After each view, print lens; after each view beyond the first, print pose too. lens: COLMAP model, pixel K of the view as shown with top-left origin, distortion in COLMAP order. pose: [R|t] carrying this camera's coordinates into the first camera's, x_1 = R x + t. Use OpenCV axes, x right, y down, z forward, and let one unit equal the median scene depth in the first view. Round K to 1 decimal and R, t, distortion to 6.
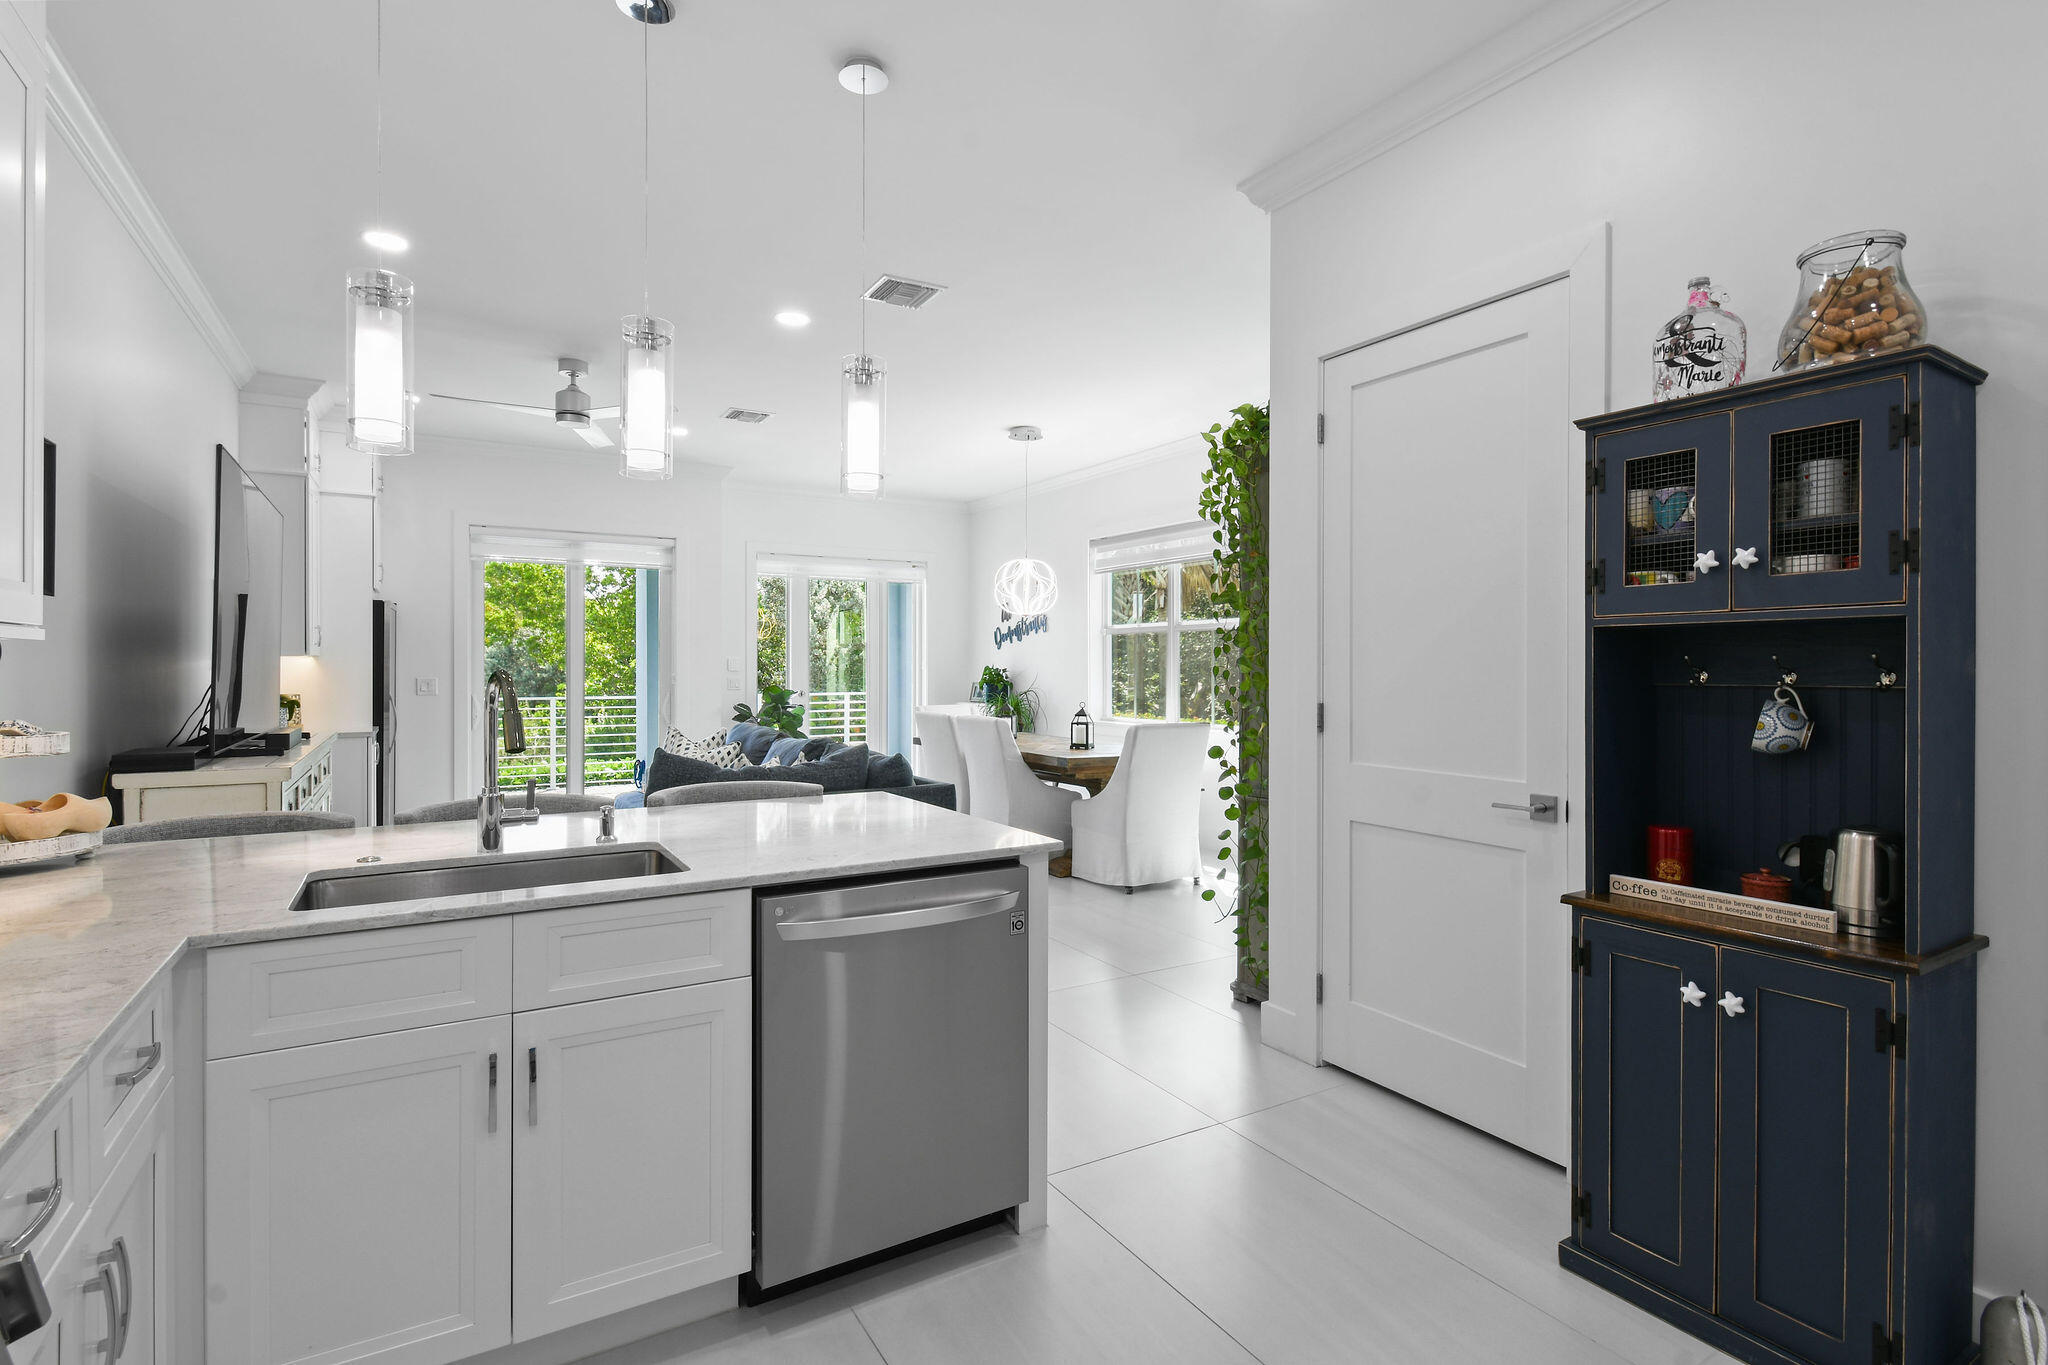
lens RADIAL K [[983.4, 0, 1030.8], [0, 983.4, 673.4], [0, 0, 1]] dist [0.001097, 0.000090]
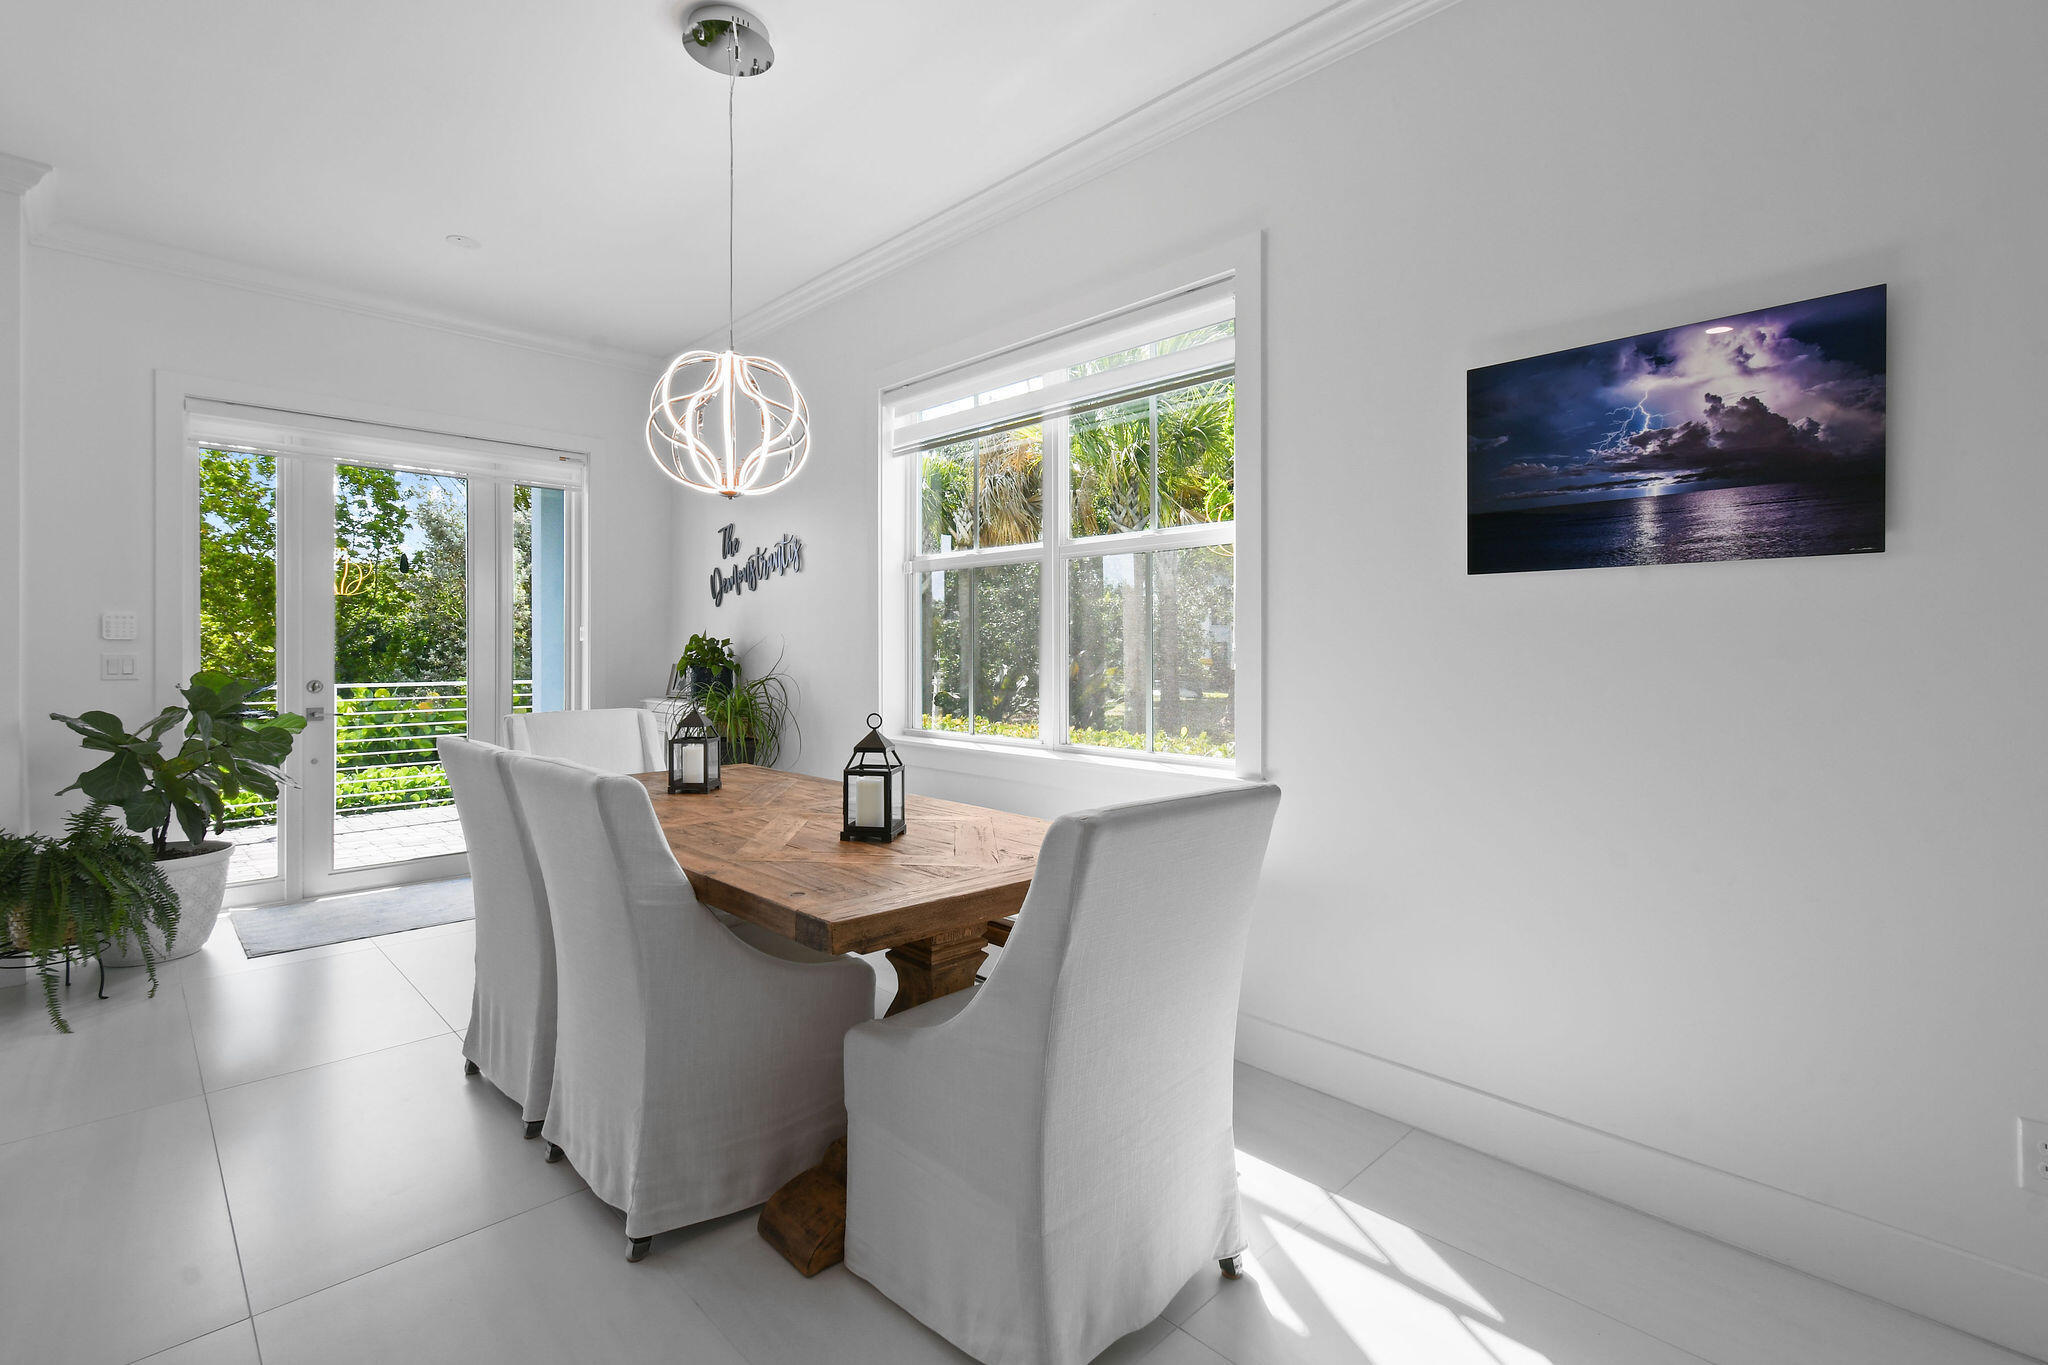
lens RADIAL K [[917.7, 0, 1029.7], [0, 917.7, 664.5], [0, 0, 1]] dist [0.013553, 0.000084]
pose [[0.972282, -0.001057, 0.233809, 0.021438], [-0.000811, 0.999969, 0.007893, 0.005924], [-0.233810, -0.007864, 0.972251, 0.494158]]
